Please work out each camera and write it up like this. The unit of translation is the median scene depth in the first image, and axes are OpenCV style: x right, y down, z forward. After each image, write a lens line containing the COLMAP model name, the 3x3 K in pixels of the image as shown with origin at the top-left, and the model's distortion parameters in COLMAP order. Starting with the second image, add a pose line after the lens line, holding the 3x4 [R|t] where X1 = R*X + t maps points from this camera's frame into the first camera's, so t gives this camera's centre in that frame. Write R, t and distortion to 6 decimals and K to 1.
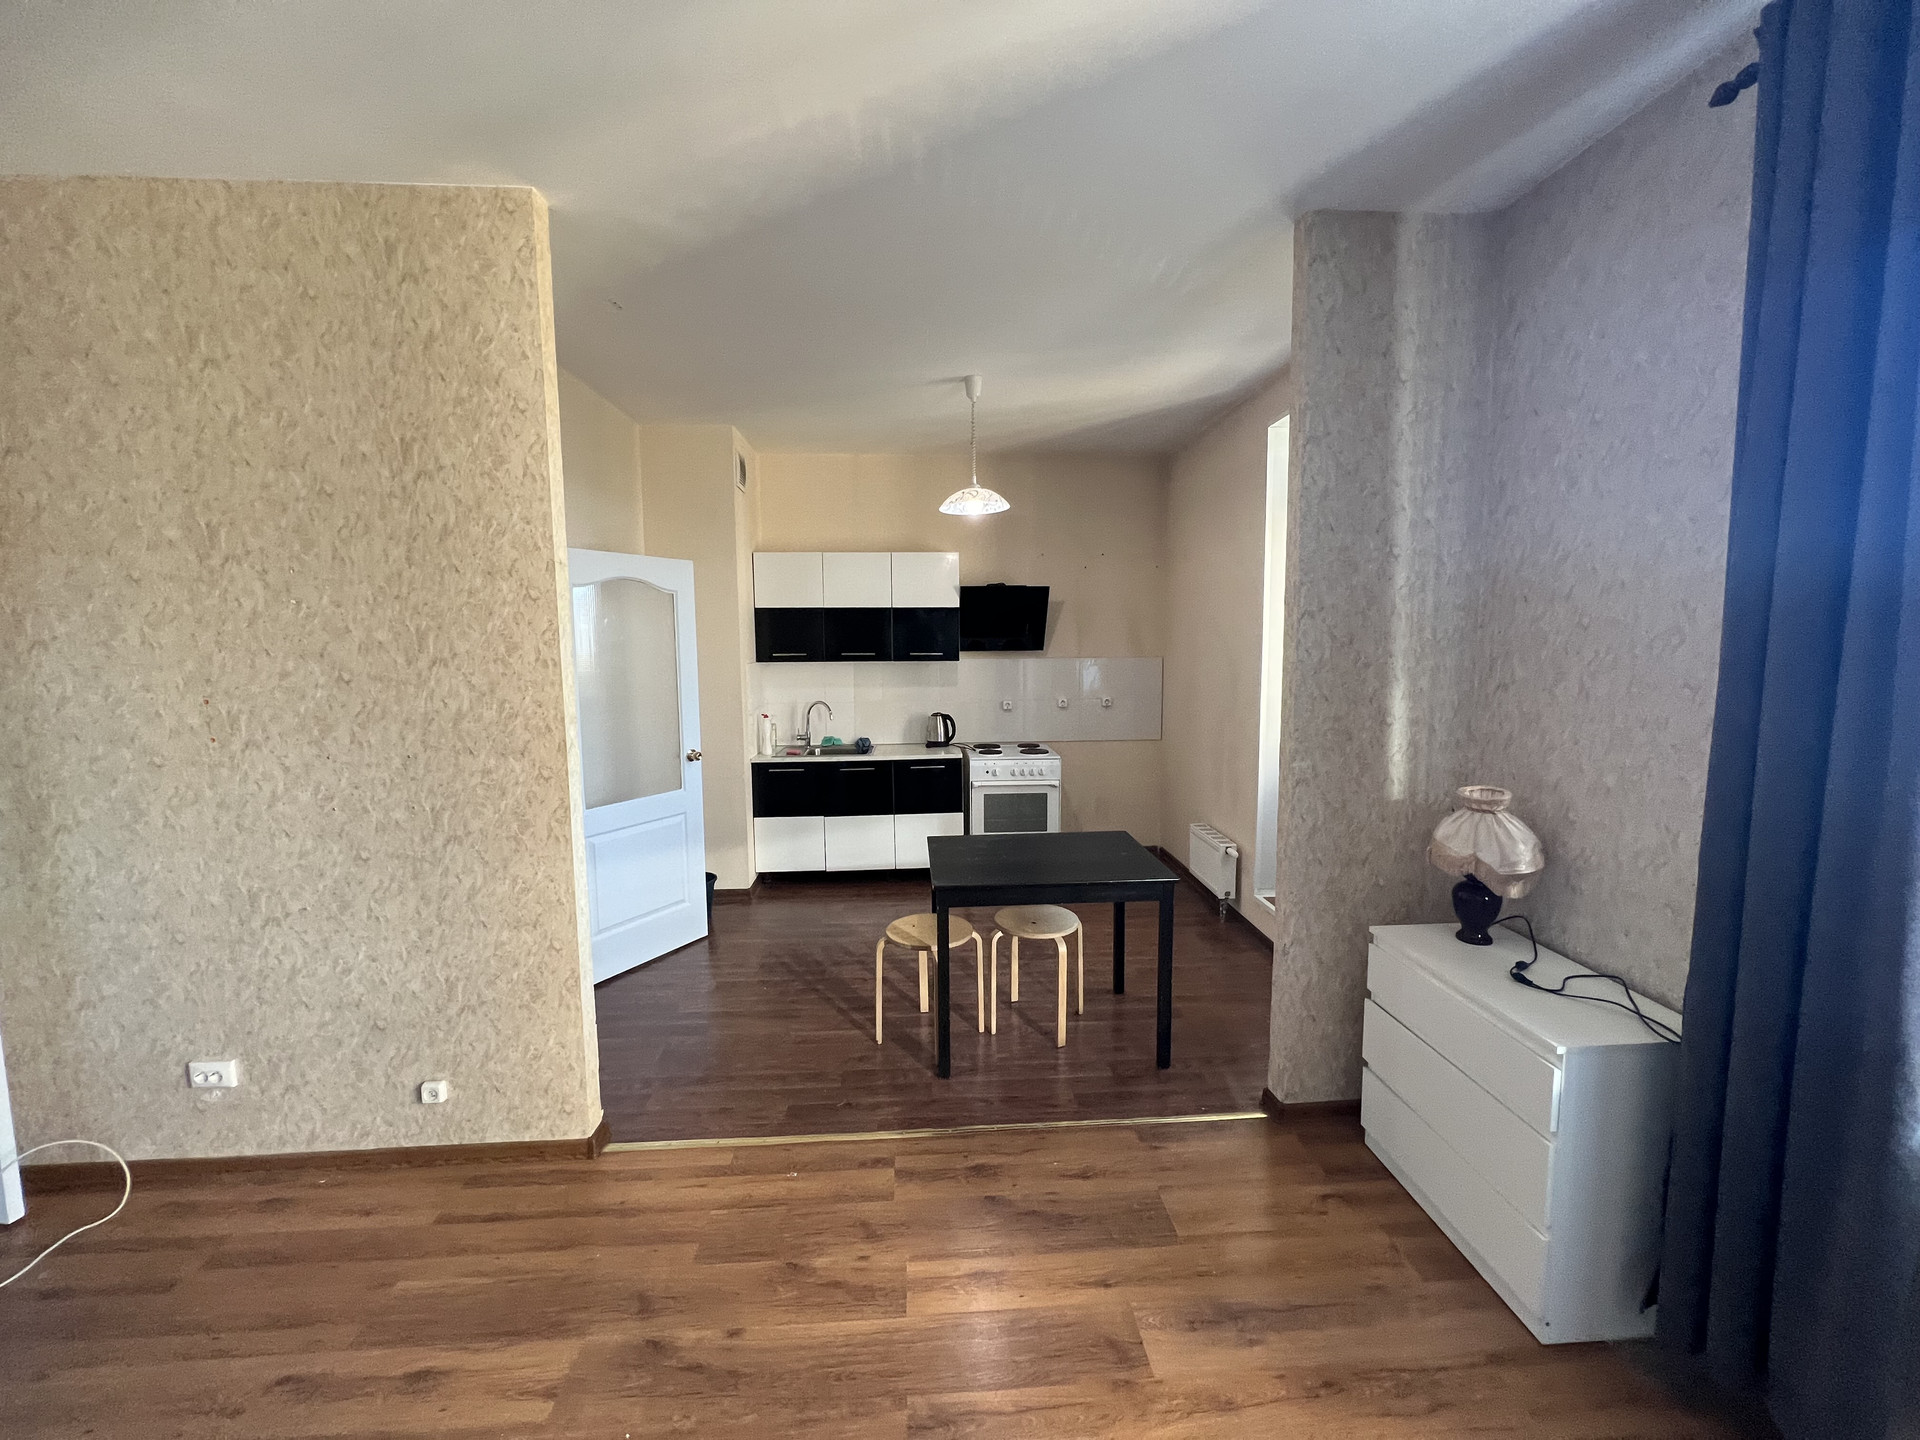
lens RADIAL K [[768.0, 0, 960.6], [0, 768.0, 714.0], [0, 0, 1]] dist [-0.004045, 0.000658]
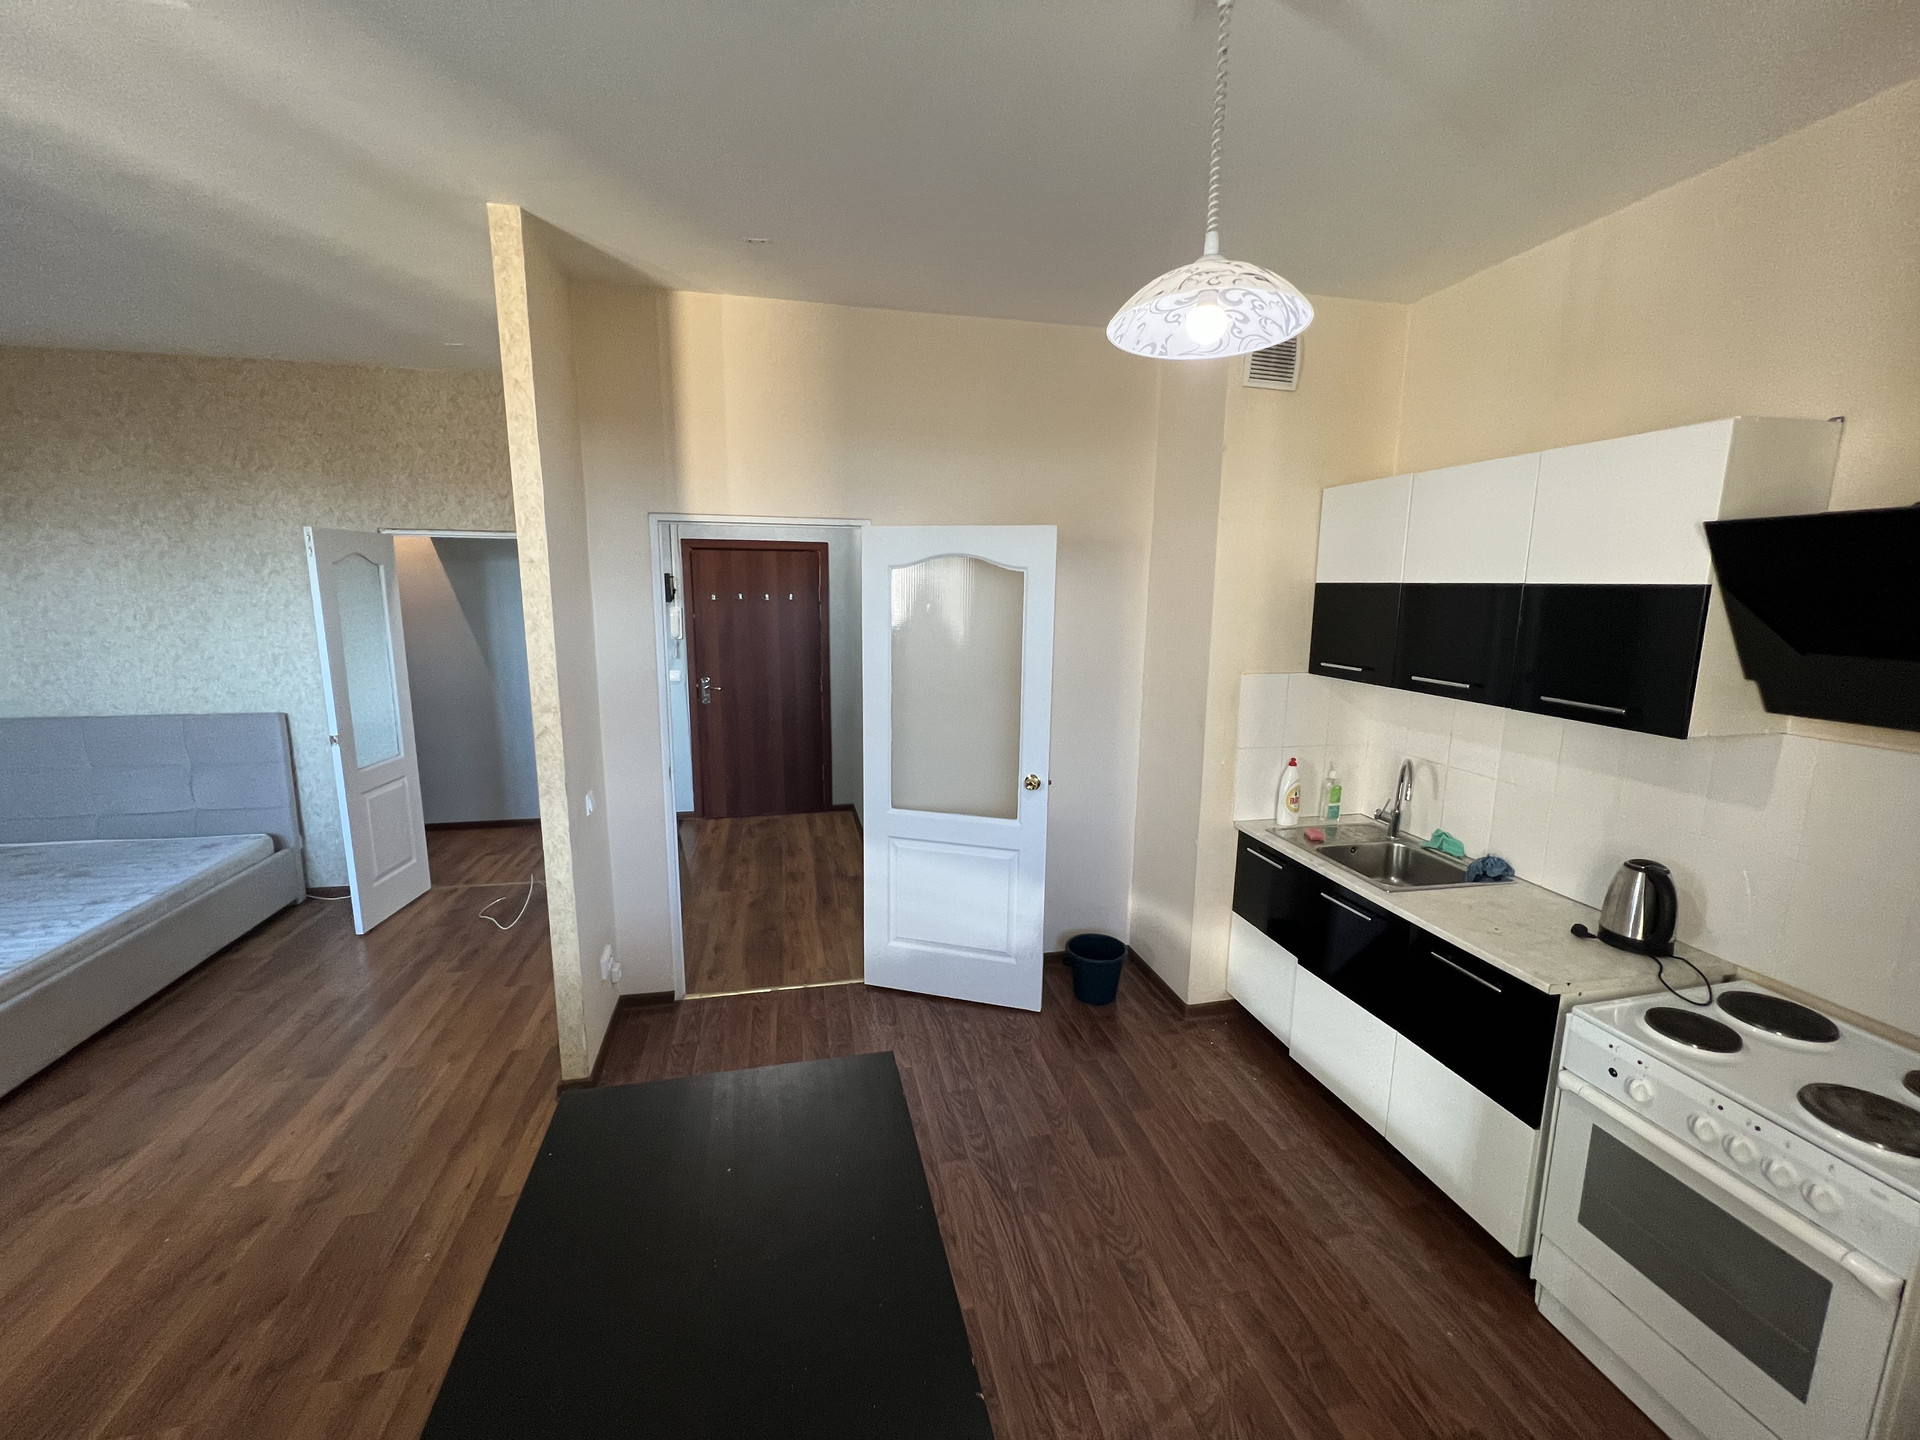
lens RADIAL K [[768.0, 0, 959.6], [0, 768.0, 714.9], [0, 0, 1]] dist [-0.004045, 0.000658]
pose [[0.164161, 0.173772, -0.971007, 0.509017], [-0.113692, 0.981134, 0.156364, -0.176941], [0.979860, 0.084727, 0.180821, 1.117048]]
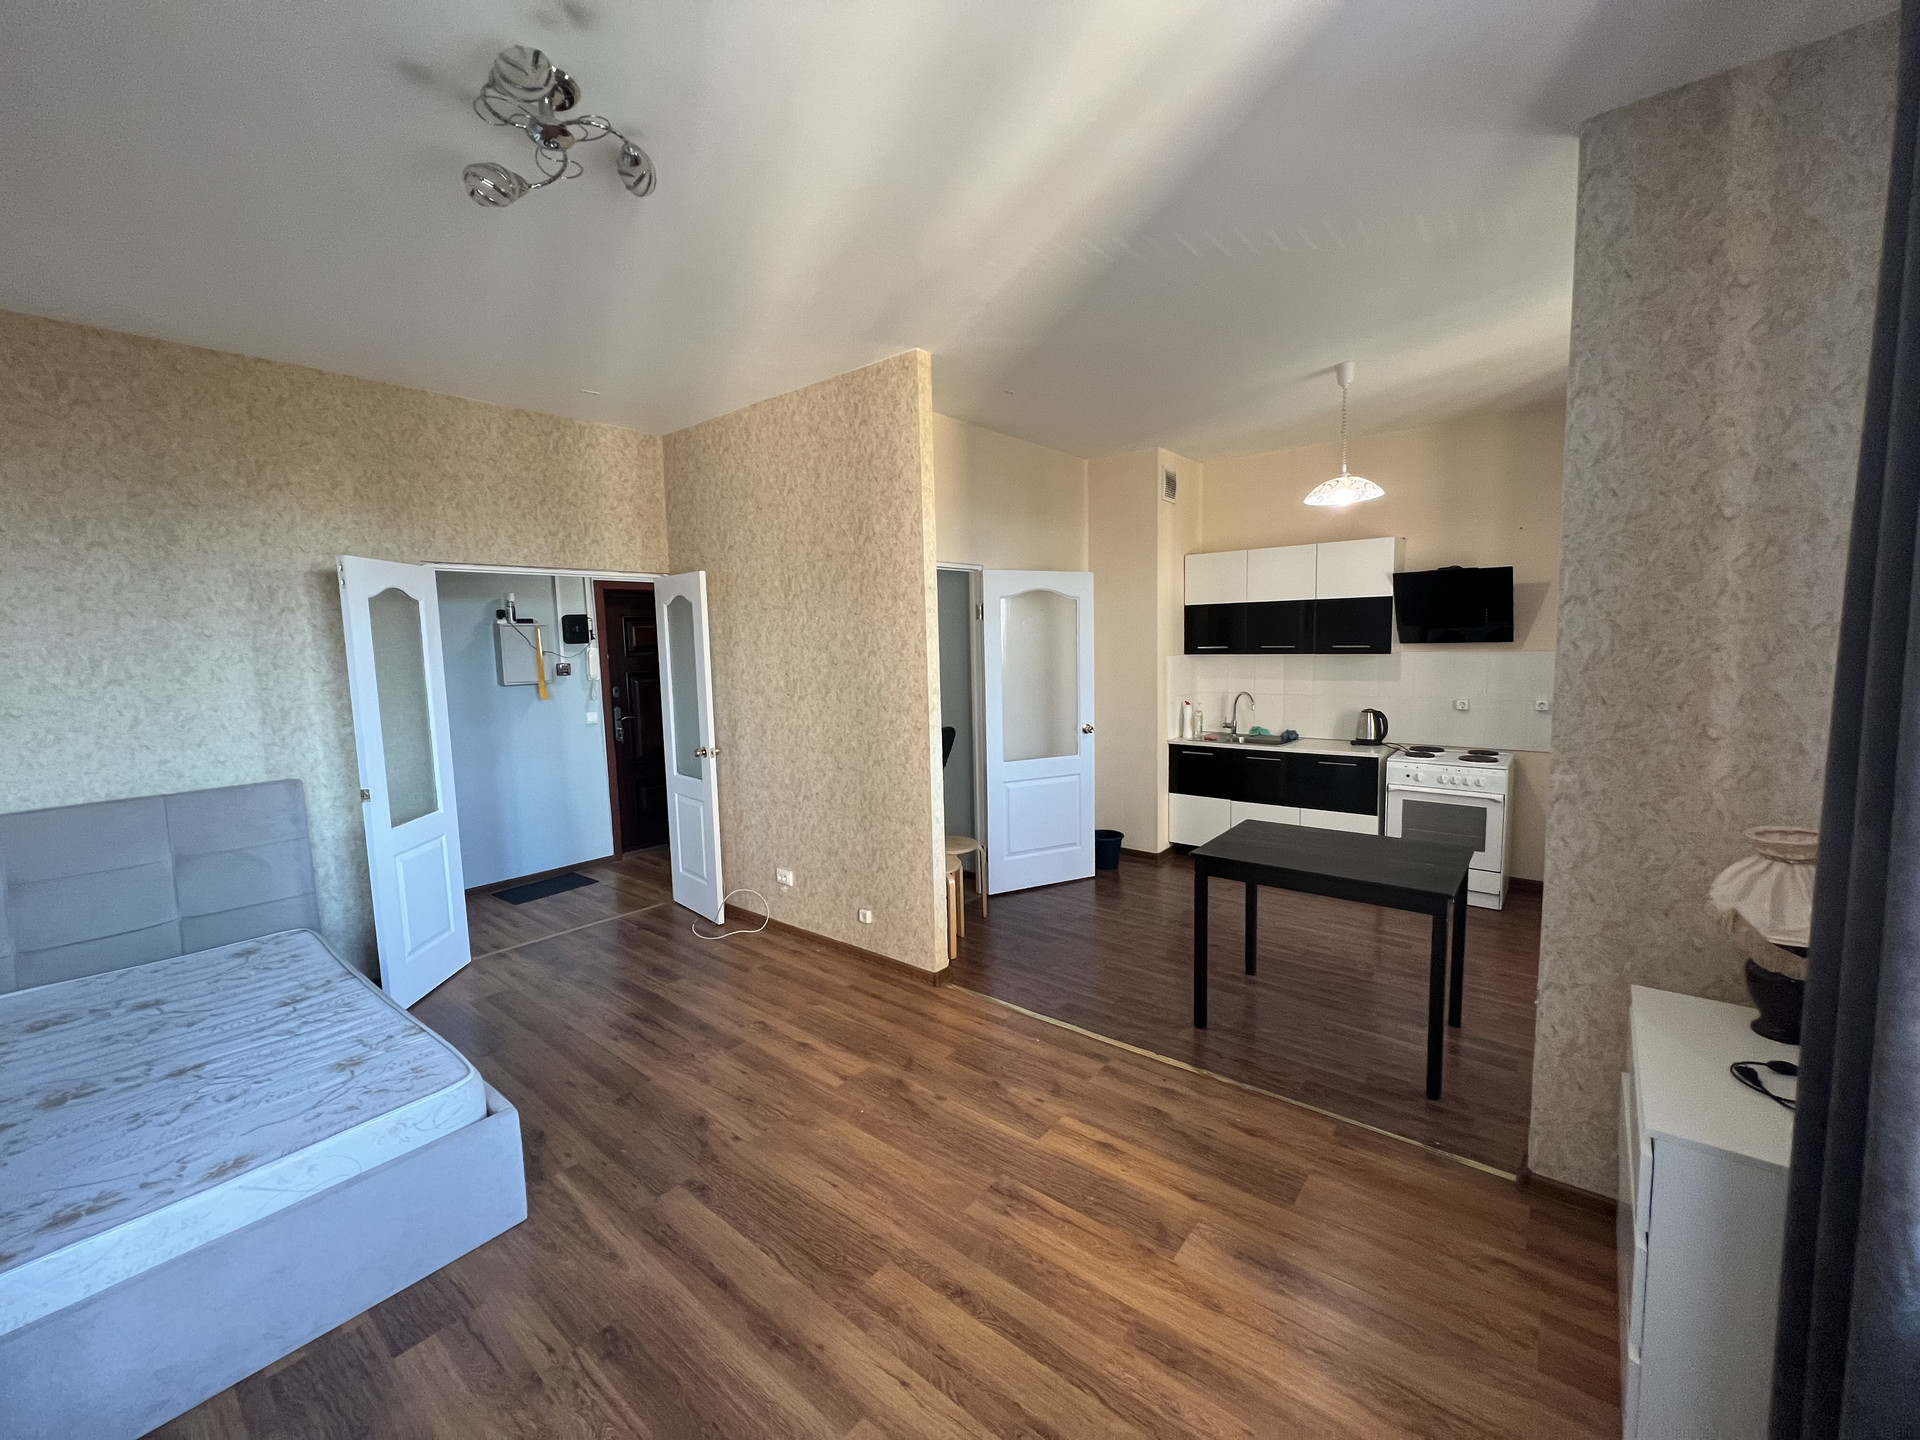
lens RADIAL K [[768.0, 0, 960.0], [0, 768.0, 713.8], [0, 0, 1]] dist [-0.004045, 0.000658]
pose [[0.734706, 0.057042, -0.675983, 0.448276], [-0.050345, 0.998296, 0.029521, 0.003572], [0.676515, 0.012343, 0.736325, -0.060958]]
